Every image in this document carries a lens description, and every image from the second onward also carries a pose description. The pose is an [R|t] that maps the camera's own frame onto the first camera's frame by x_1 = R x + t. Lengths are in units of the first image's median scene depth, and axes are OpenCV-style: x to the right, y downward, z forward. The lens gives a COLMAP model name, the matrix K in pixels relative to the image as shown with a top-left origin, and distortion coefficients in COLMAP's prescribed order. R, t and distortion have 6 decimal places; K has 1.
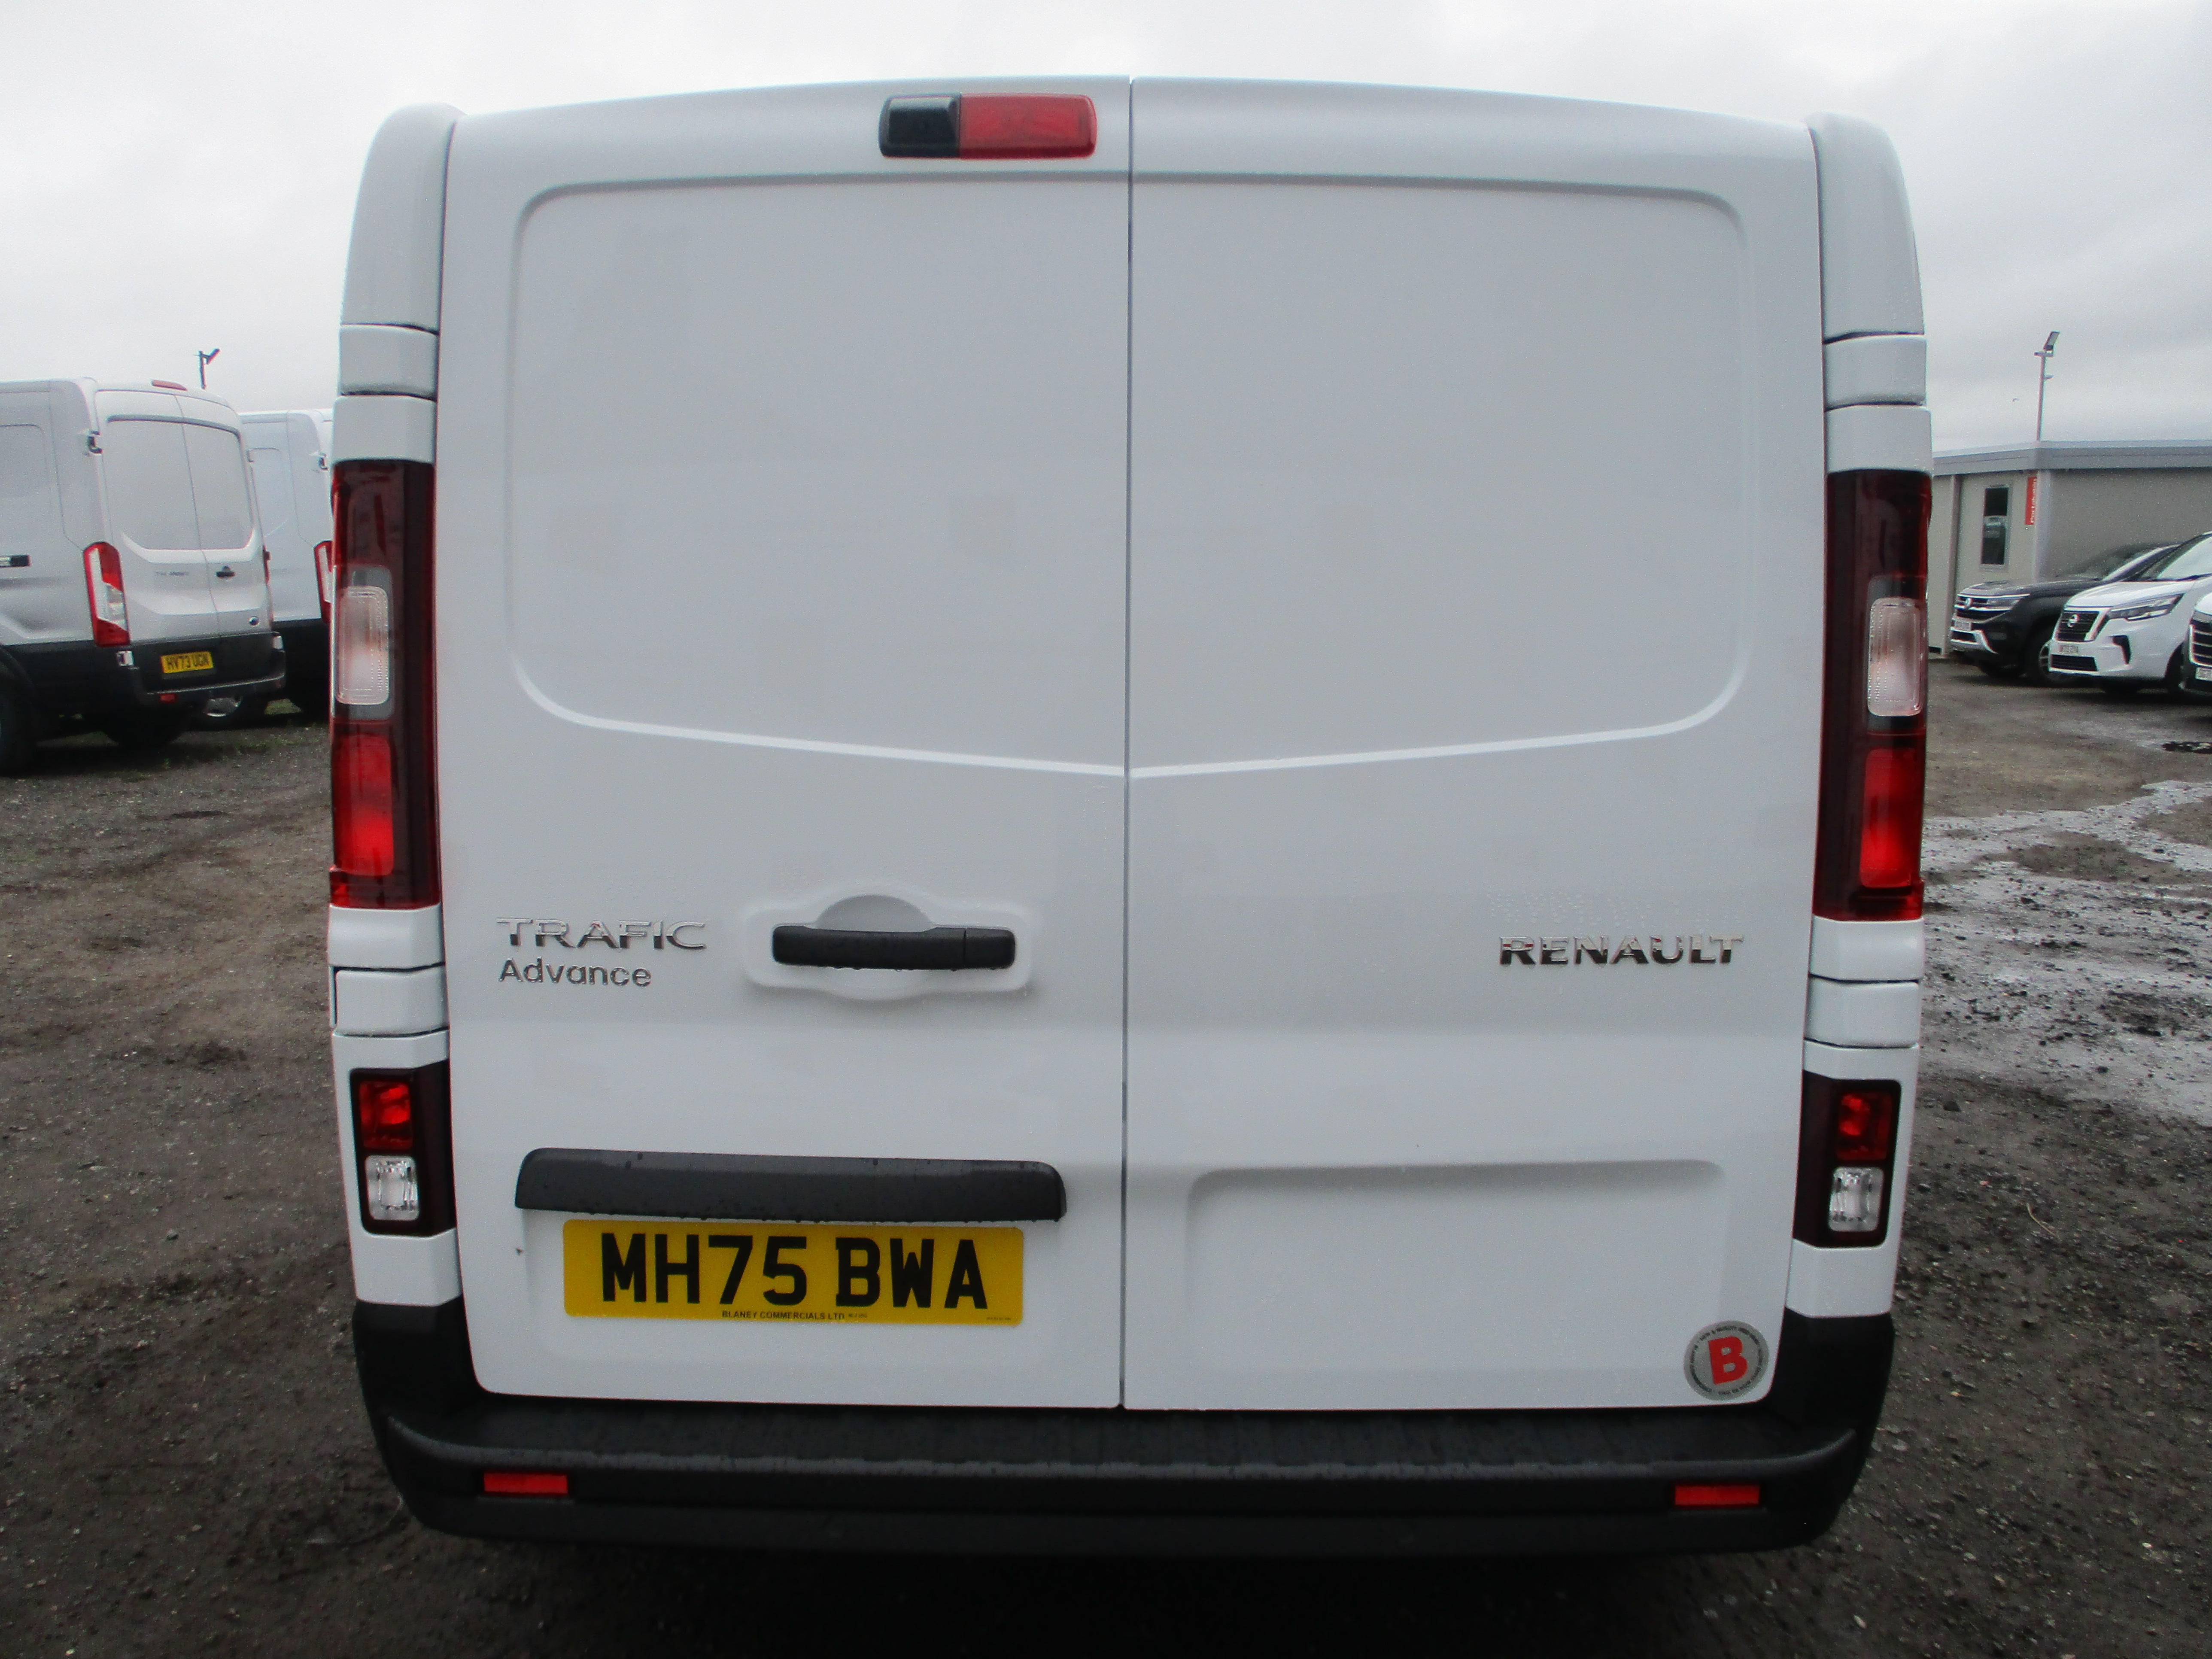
lens RADIAL K [[1862.5, 0, 1106.0], [0, 1862.5, 829.5], [0, 0, 1]] dist [-0.017920, -0.006905]
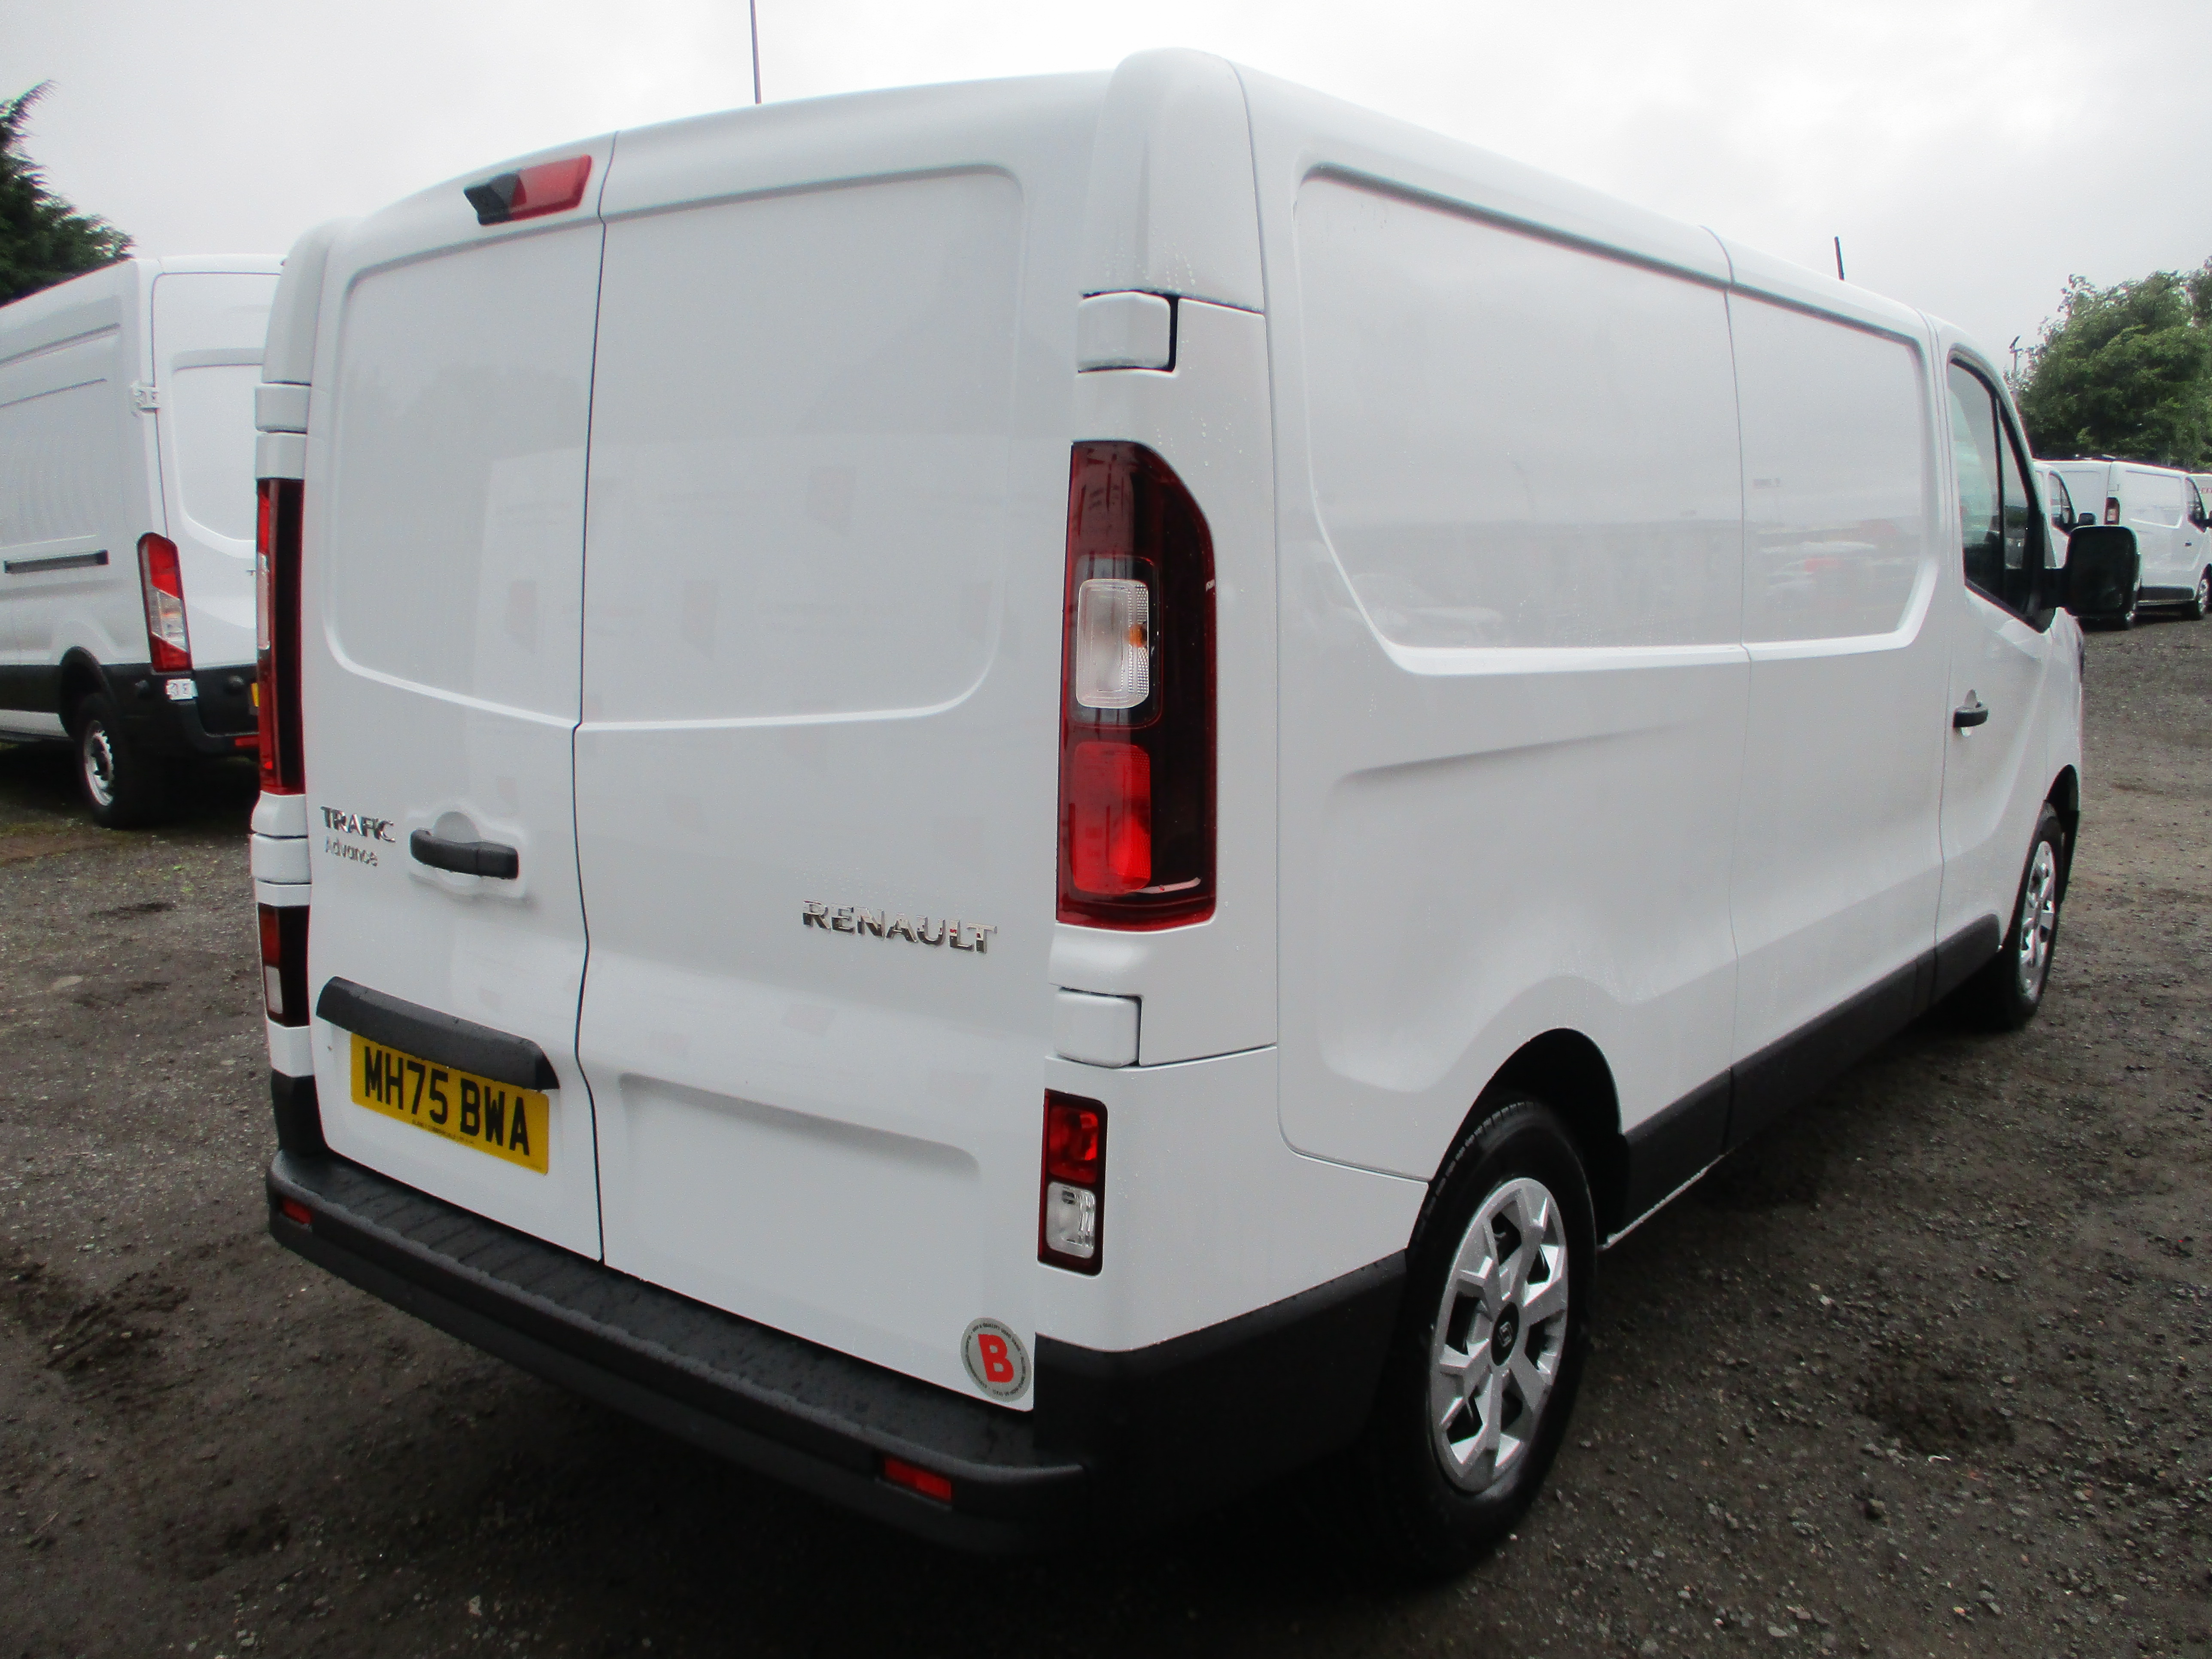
lens RADIAL K [[1862.5, 0, 1106.0], [0, 1862.5, 829.5], [0, 0, 1]] dist [-0.017920, -0.006905]
pose [[0.789043, 0.087926, -0.608014, 0.965273], [-0.078110, 0.996031, 0.042671, -0.039648], [0.609352, 0.013823, 0.792779, 0.256086]]
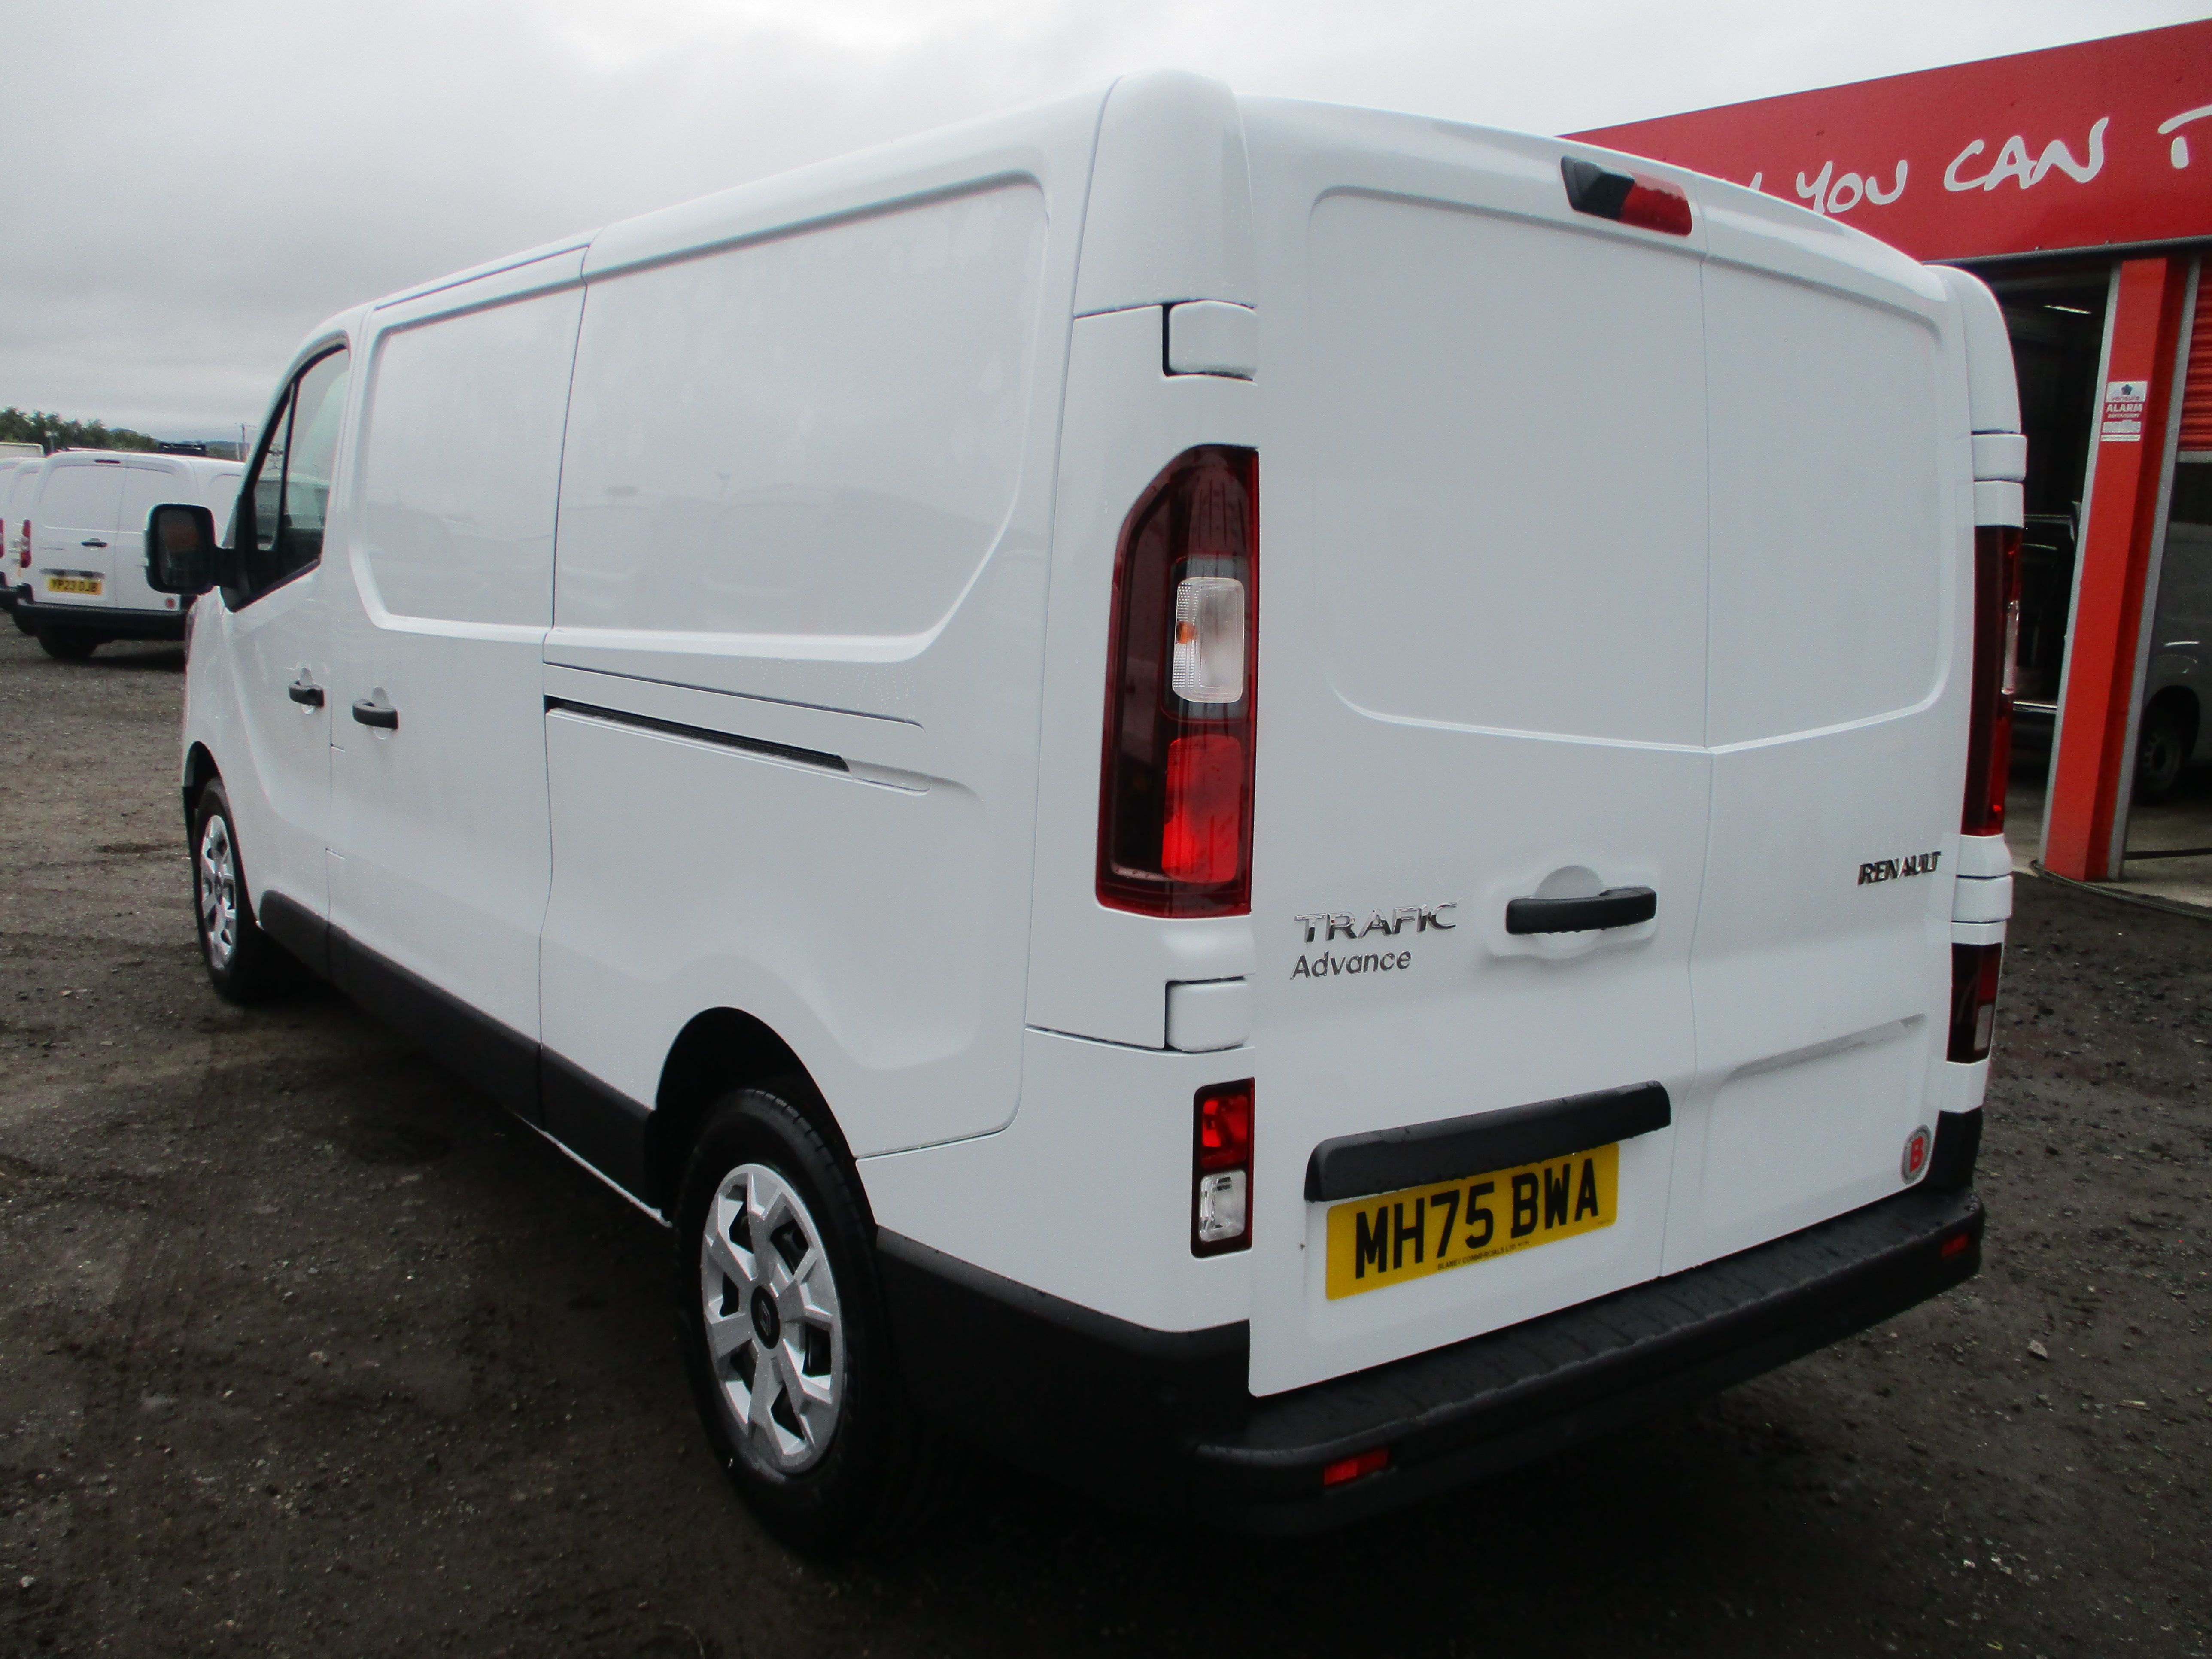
lens RADIAL K [[1862.5, 0, 1106.0], [0, 1862.5, 829.5], [0, 0, 1]] dist [-0.017920, -0.006905]
pose [[0.789933, -0.058176, 0.610427, -0.998036], [0.036623, 0.998188, 0.047738, -0.048313], [-0.612098, -0.015354, 0.790633, 0.277633]]
